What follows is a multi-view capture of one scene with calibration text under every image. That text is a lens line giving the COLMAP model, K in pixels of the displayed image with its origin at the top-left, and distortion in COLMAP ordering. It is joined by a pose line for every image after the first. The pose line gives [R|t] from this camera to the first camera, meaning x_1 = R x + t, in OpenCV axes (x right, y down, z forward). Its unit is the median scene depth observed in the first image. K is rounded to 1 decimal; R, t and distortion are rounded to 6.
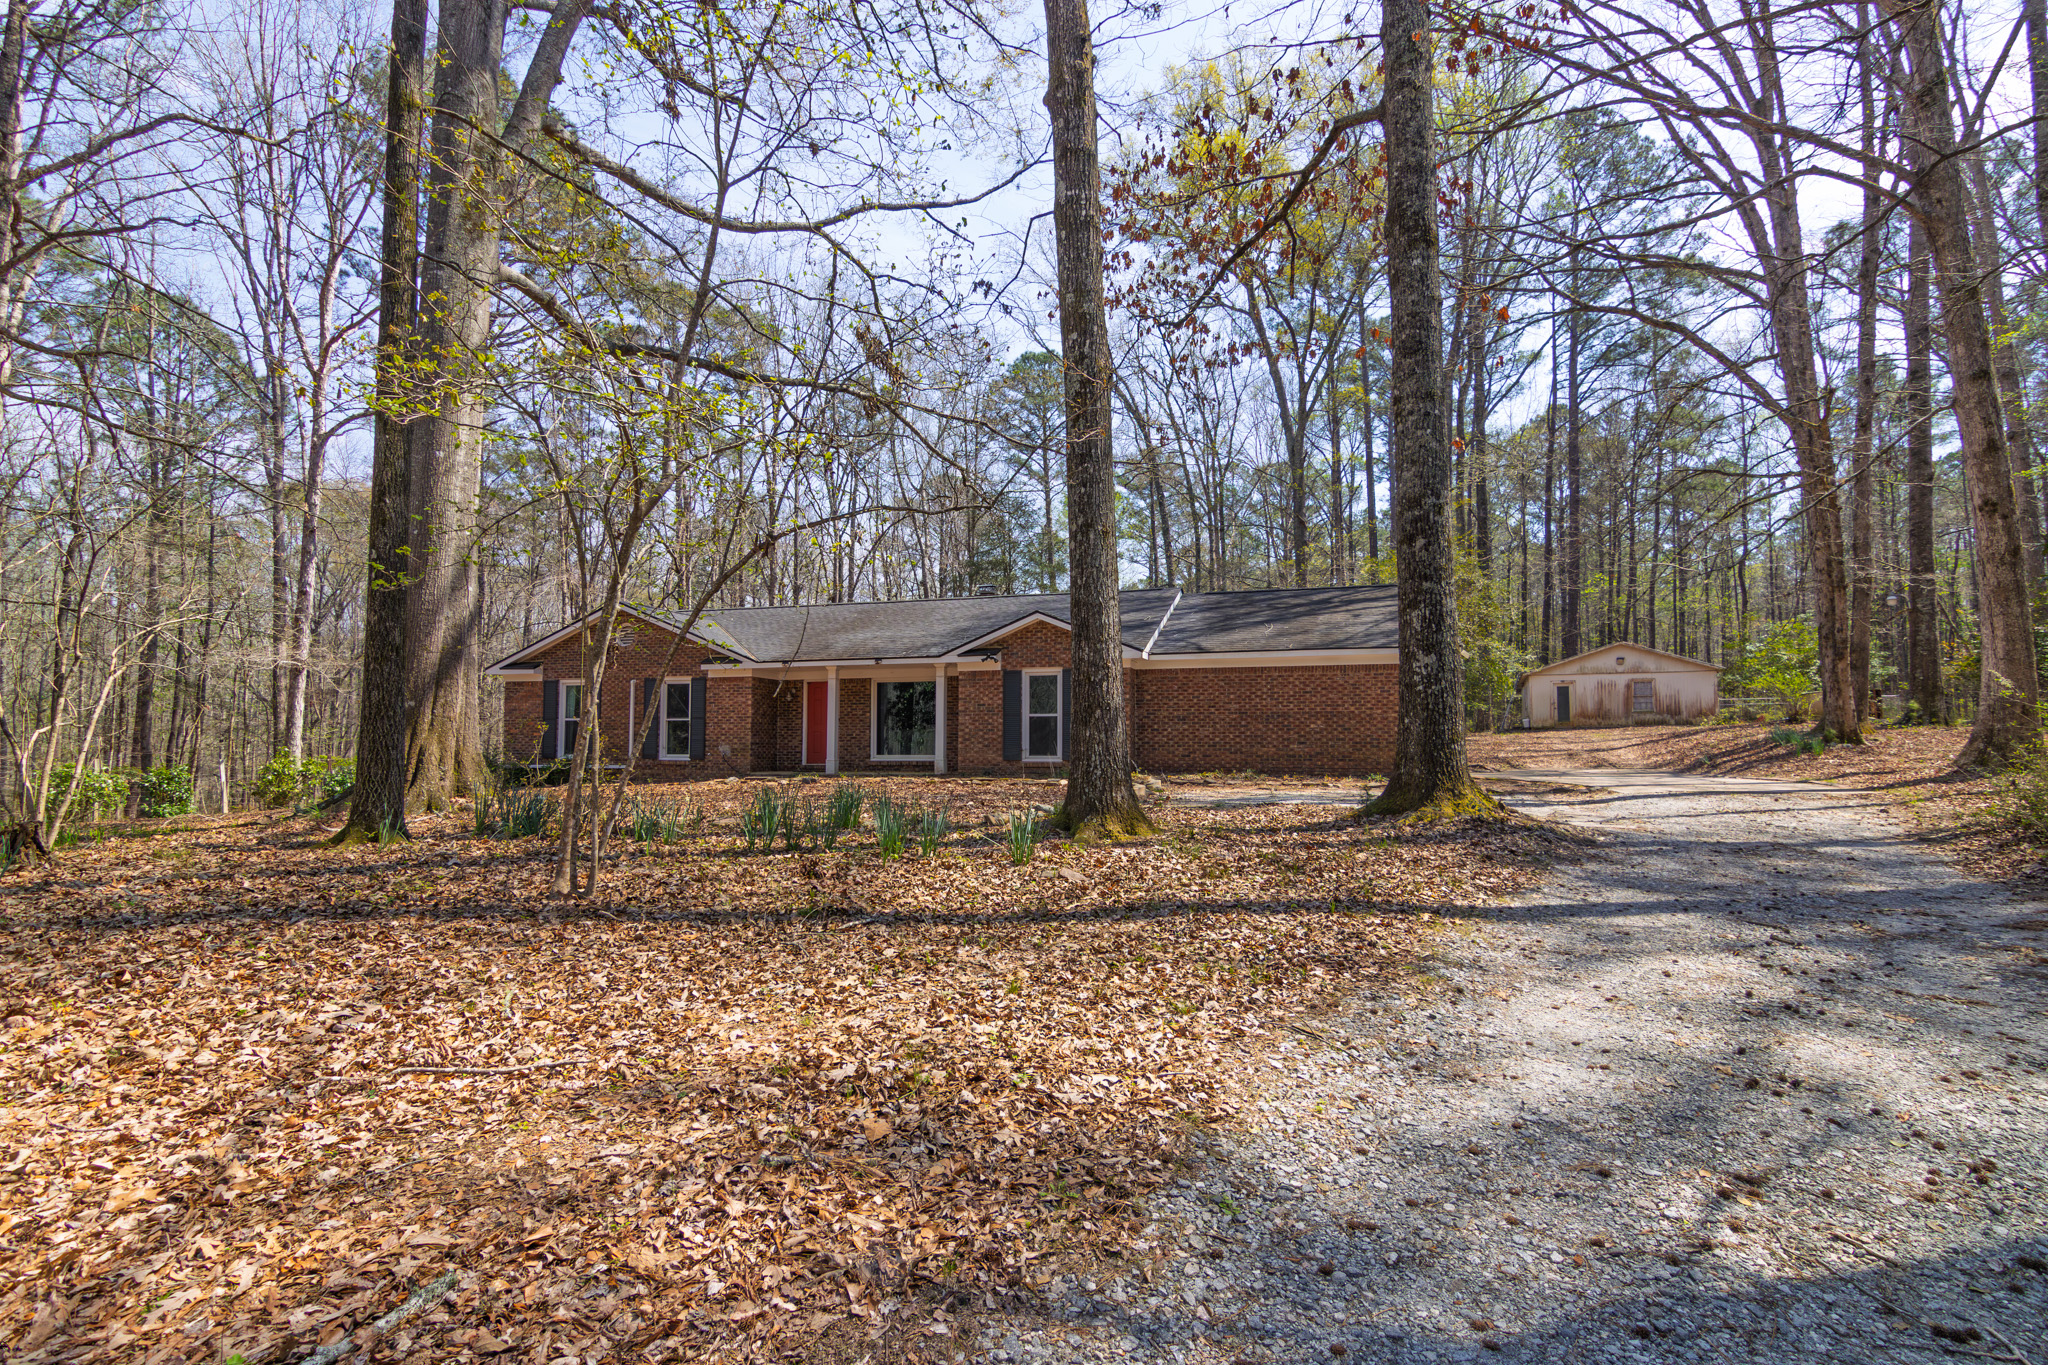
lens RADIAL K [[1004.1, 0, 1024.0], [0, 1004.1, 682.5], [0, 0, 1]] dist [0.000138, 0.000080]
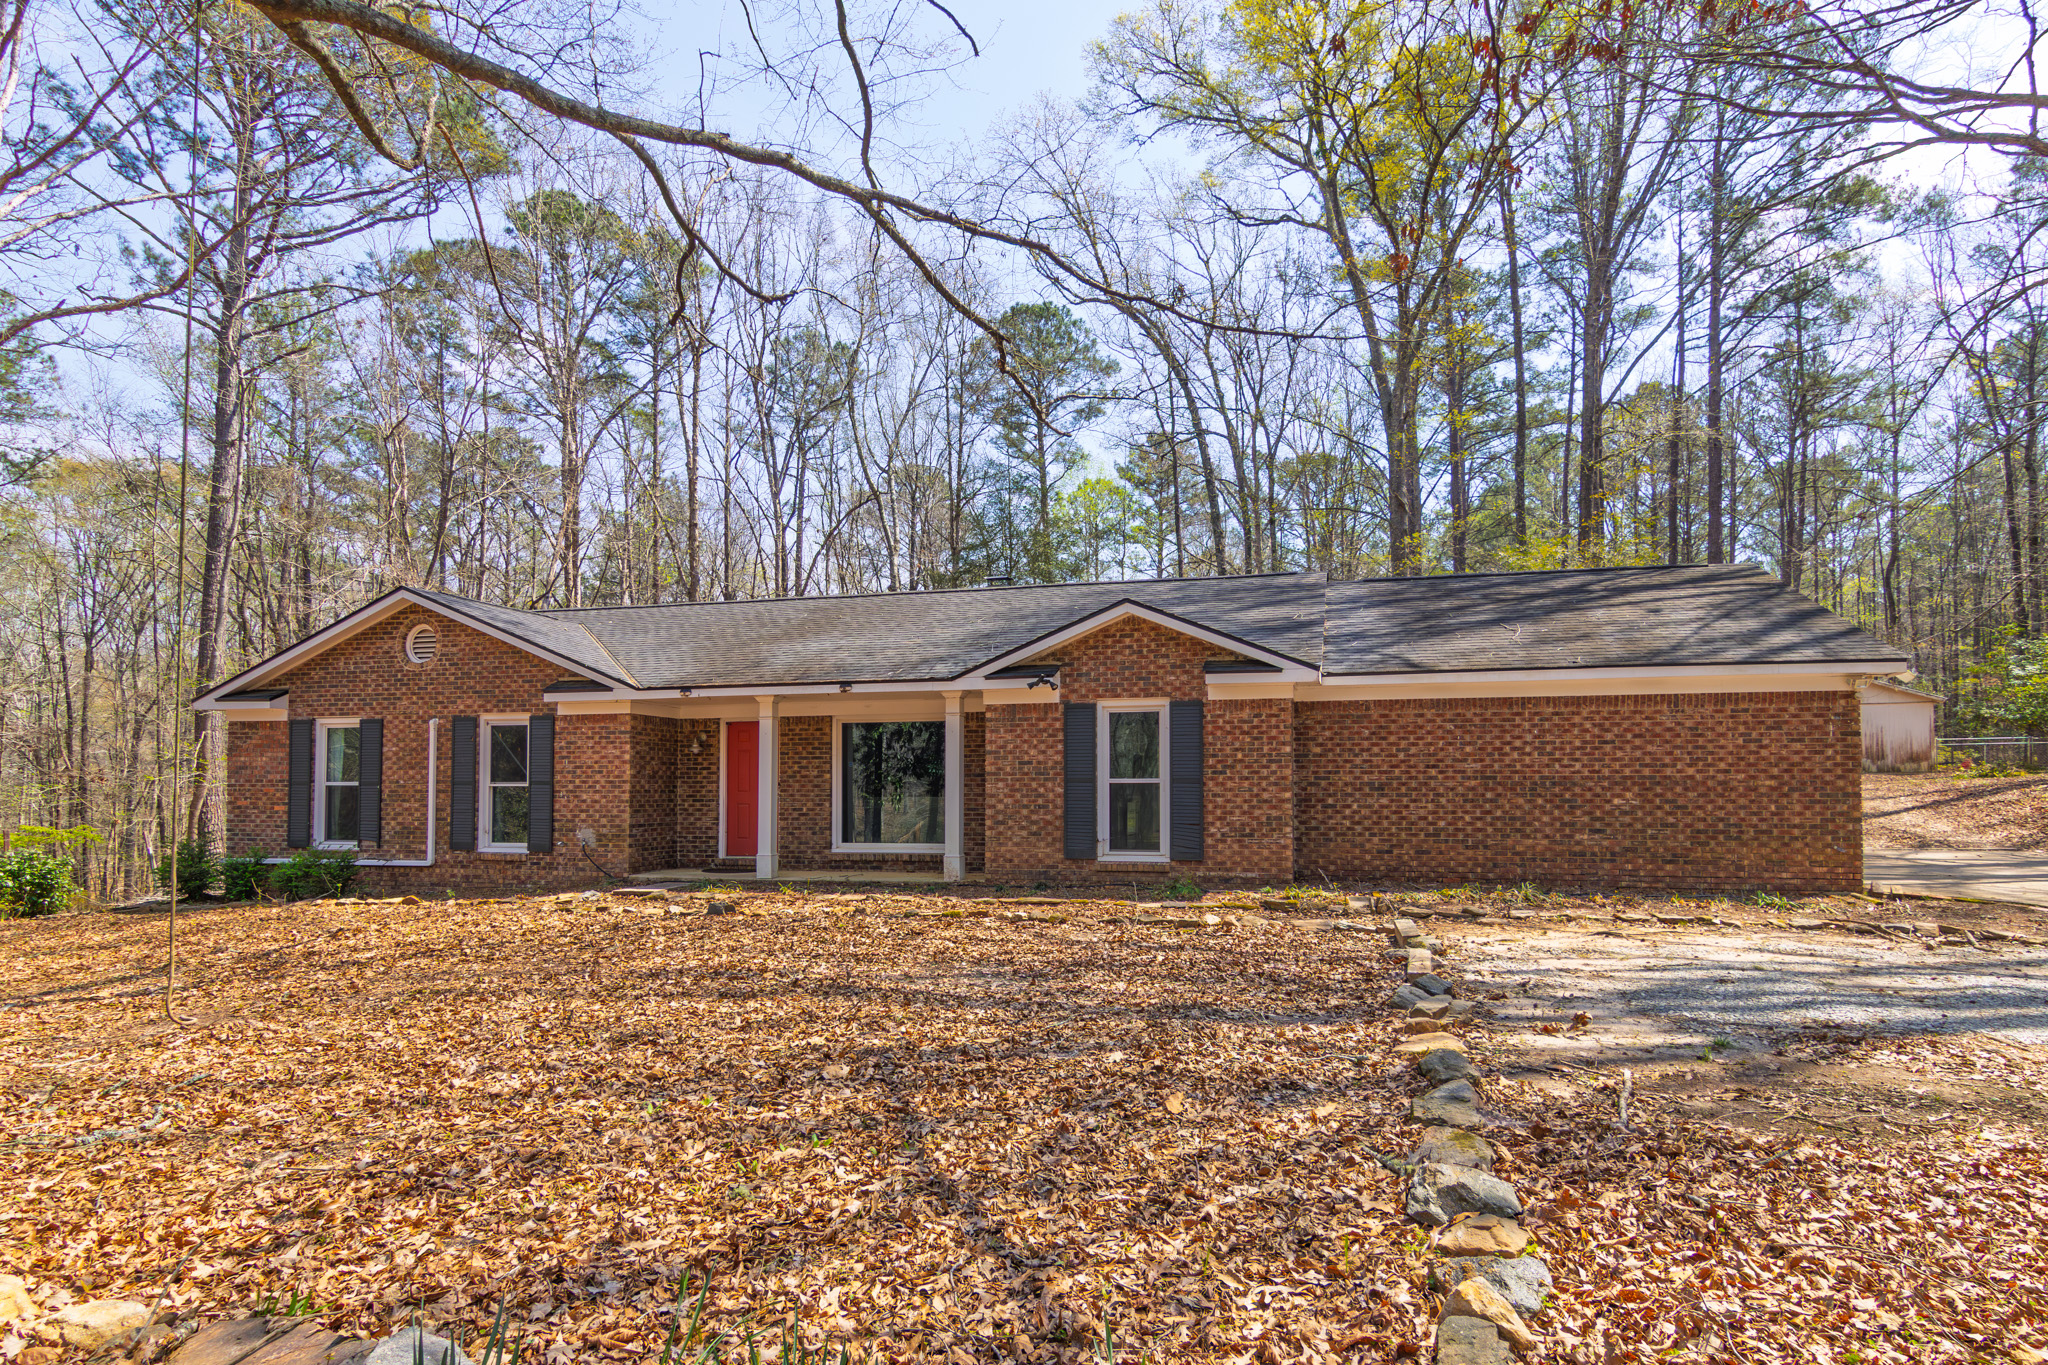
lens RADIAL K [[1043.9, 0, 1028.0], [0, 1043.9, 740.7], [0, 0, 1]] dist [0.002550, 0.000339]
pose [[0.998984, -0.002132, 0.045007, -0.061589], [0.000952, 0.999655, 0.026235, -0.005598], [-0.045047, -0.026165, 0.998642, 0.361078]]
